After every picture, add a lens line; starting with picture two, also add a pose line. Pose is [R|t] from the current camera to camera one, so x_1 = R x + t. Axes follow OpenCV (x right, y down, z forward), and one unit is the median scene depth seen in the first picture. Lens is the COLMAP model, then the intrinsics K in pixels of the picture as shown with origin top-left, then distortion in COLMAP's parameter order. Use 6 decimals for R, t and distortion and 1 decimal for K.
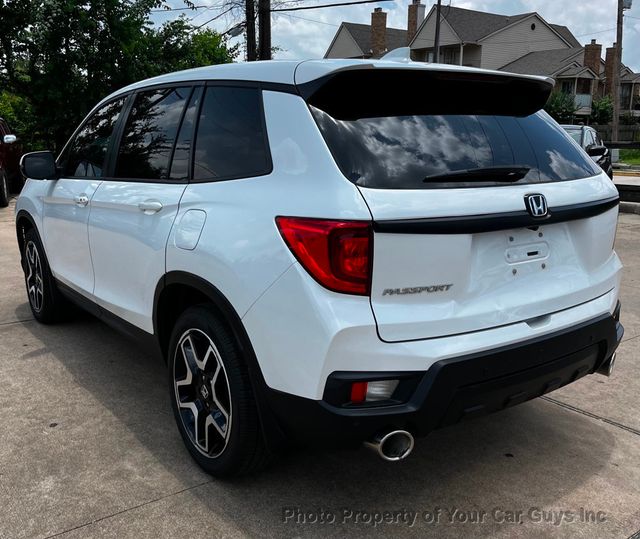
lens RADIAL K [[658.5, 0, 332.2], [0, 658.5, 276.5], [0, 0, 1]] dist [0.022029, -0.015684]
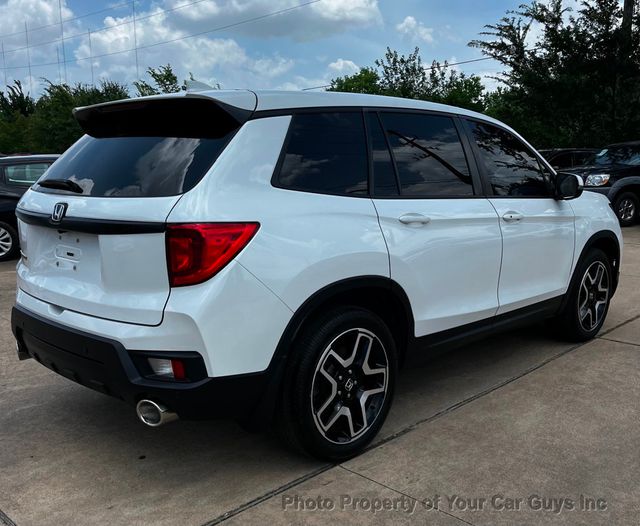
lens RADIAL K [[625.3, 0, 320.0], [0, 625.3, 263.0], [0, 0, 1]] dist [0.018578, -0.008500]
pose [[0.168036, 0.155587, -0.973425, 1.524957], [-0.196277, 0.972975, 0.121633, -0.252298], [0.966043, 0.170622, 0.194033, 1.258112]]
